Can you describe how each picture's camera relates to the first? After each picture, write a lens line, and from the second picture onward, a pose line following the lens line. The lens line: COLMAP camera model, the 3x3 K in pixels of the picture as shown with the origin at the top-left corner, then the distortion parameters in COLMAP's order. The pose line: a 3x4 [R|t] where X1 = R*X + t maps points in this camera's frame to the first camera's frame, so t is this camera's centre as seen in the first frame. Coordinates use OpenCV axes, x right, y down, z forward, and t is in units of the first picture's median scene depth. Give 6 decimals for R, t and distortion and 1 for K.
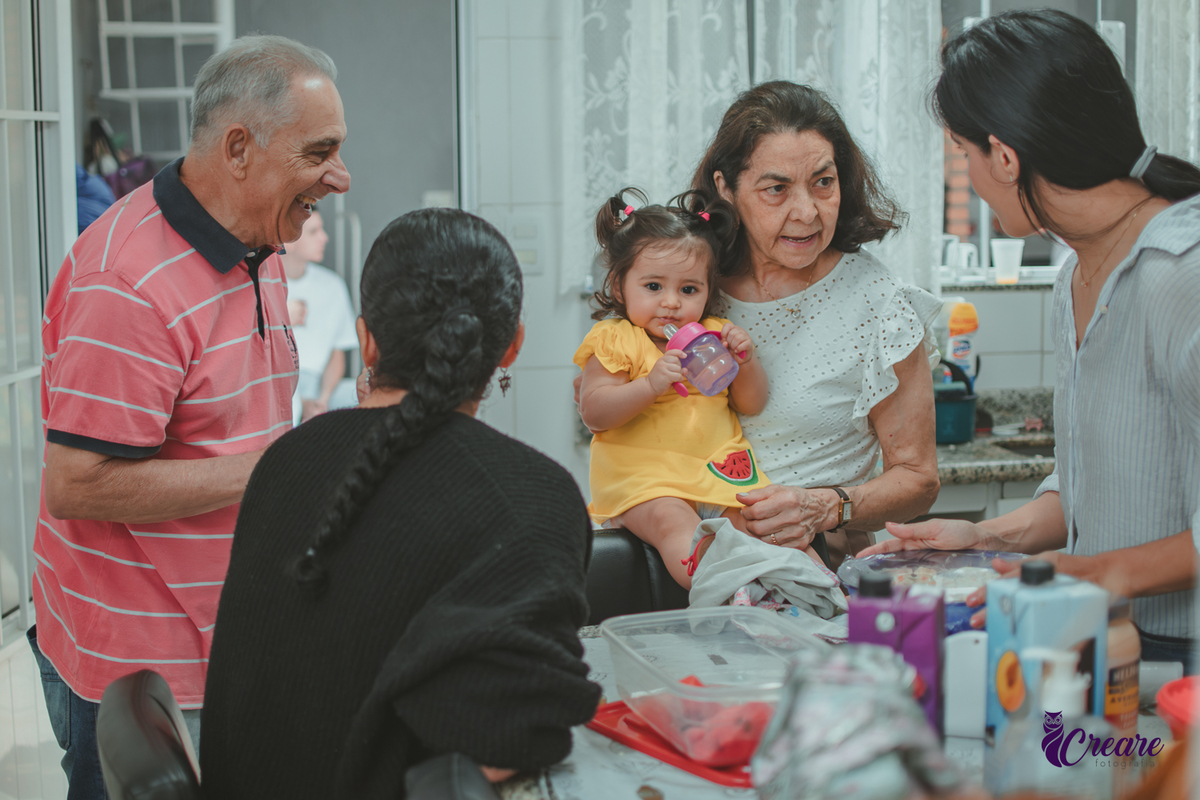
lens RADIAL K [[1836.1, 0, 600.0], [0, 1836.1, 400.0], [0, 0, 1]] dist [-0.187942, 0.161961]
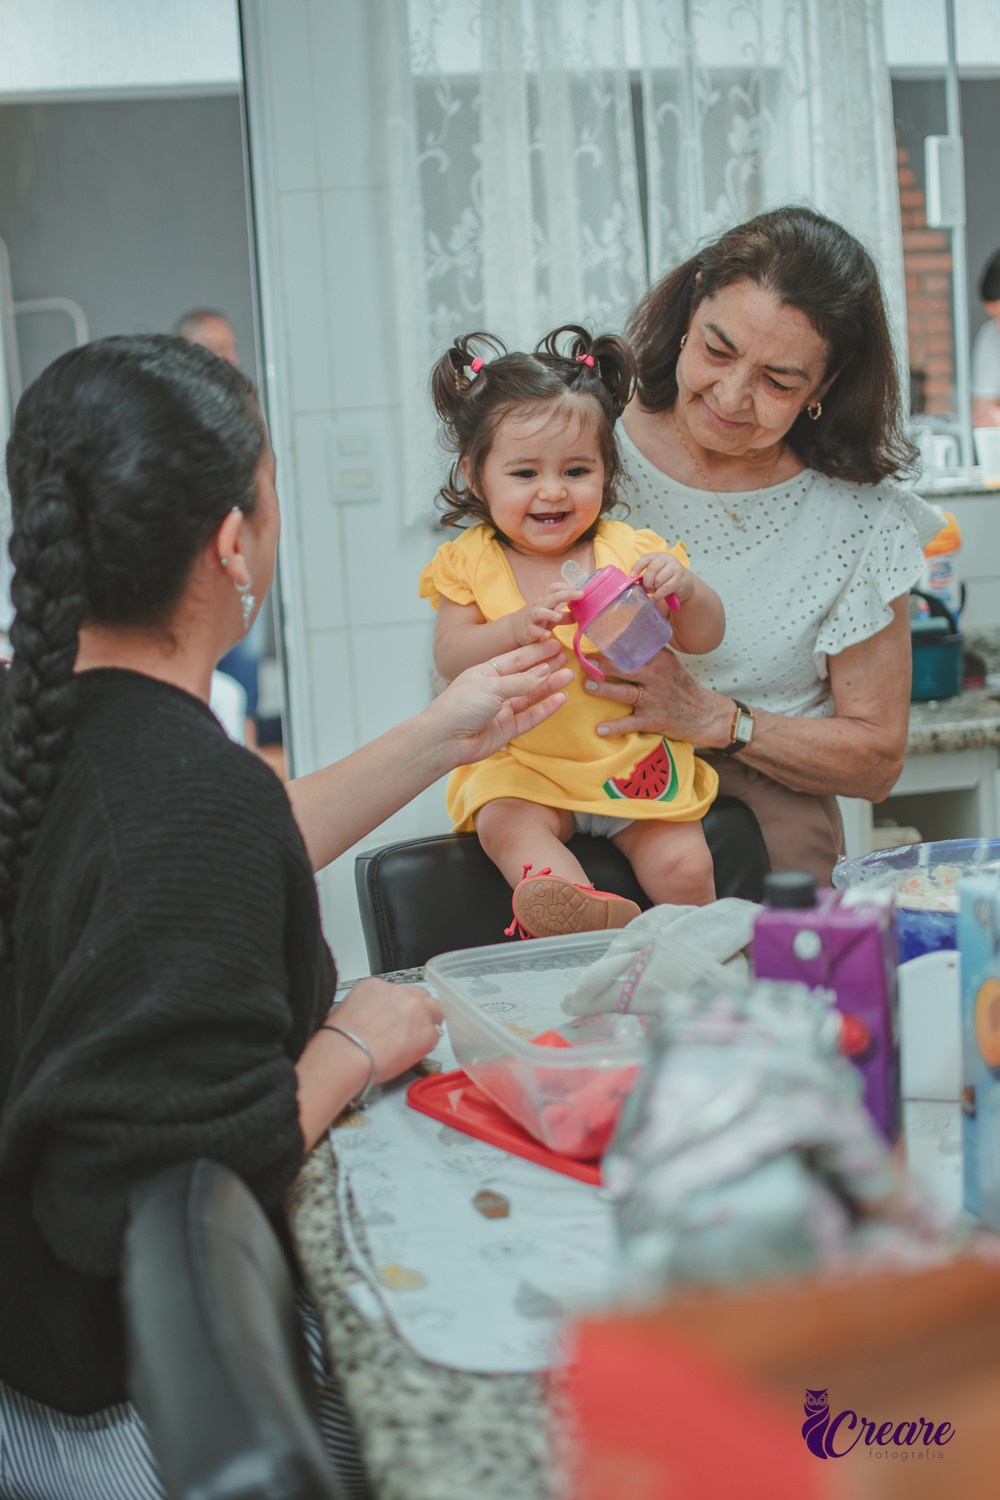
lens RADIAL K [[2295.1, 0, 500.0], [0, 2295.1, 750.0], [0, 0, 1]] dist [-0.187942, 0.161961]
pose [[0.998885, -0.046751, -0.006490, 0.019555], [0.046936, 0.998379, 0.032185, 0.005960], [0.004975, -0.032454, 0.999461, 0.055021]]
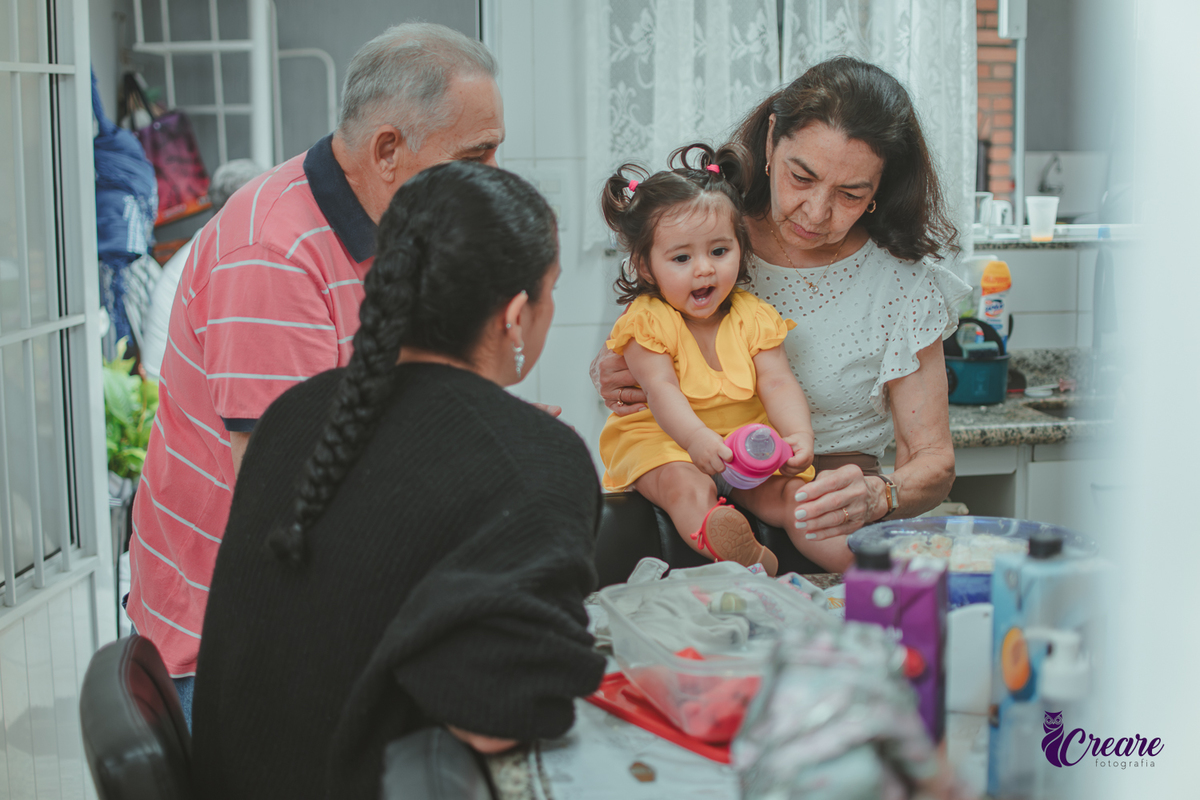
lens RADIAL K [[1836.1, 0, 600.0], [0, 1836.1, 400.0], [0, 0, 1]] dist [-0.187942, 0.161961]
pose [[0.999659, 0.005201, -0.025605, 0.012567], [-0.004574, 0.999690, 0.024482, -0.001653], [0.025724, -0.024356, 0.999372, 0.016467]]
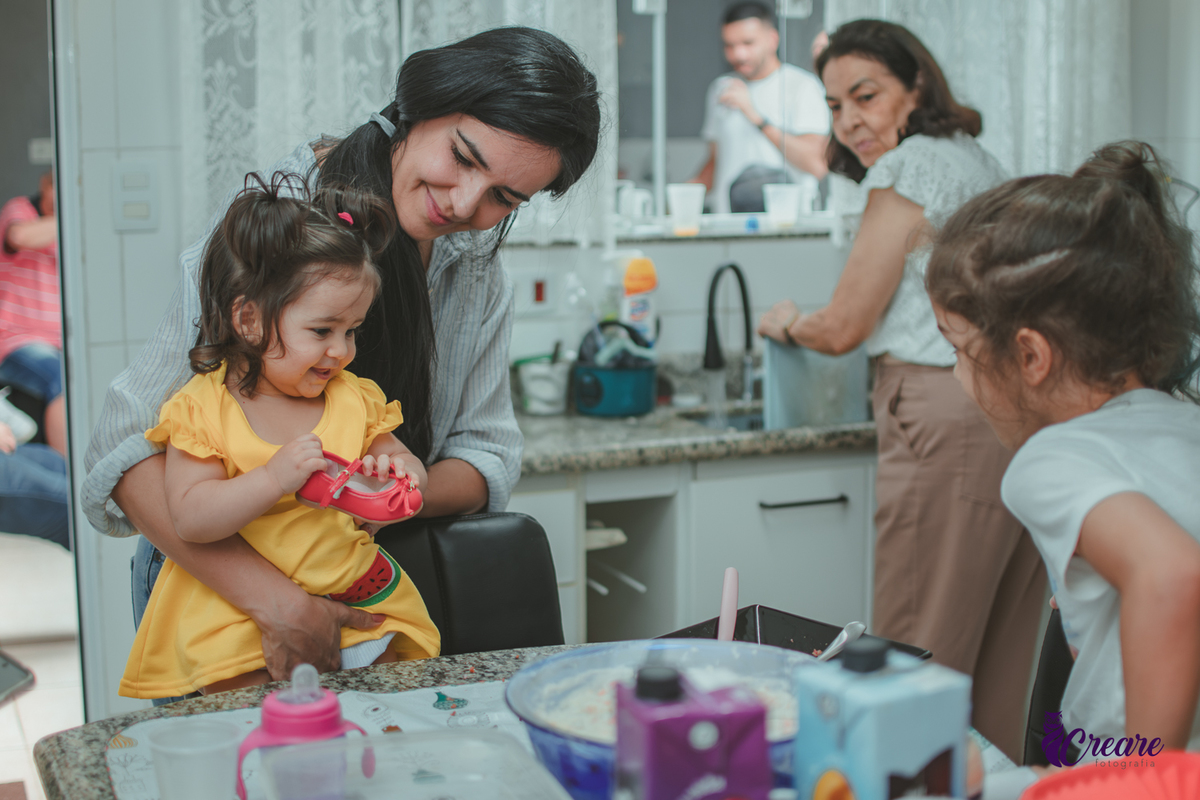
lens RADIAL K [[1854.3, 0, 600.0], [0, 1854.3, 400.0], [0, 0, 1]] dist [-0.201106, 0.208297]
pose [[0.979174, -0.024567, 0.201529, -0.003756], [0.018508, 0.999320, 0.031895, -0.013639], [-0.202176, -0.027501, 0.978963, 0.125607]]
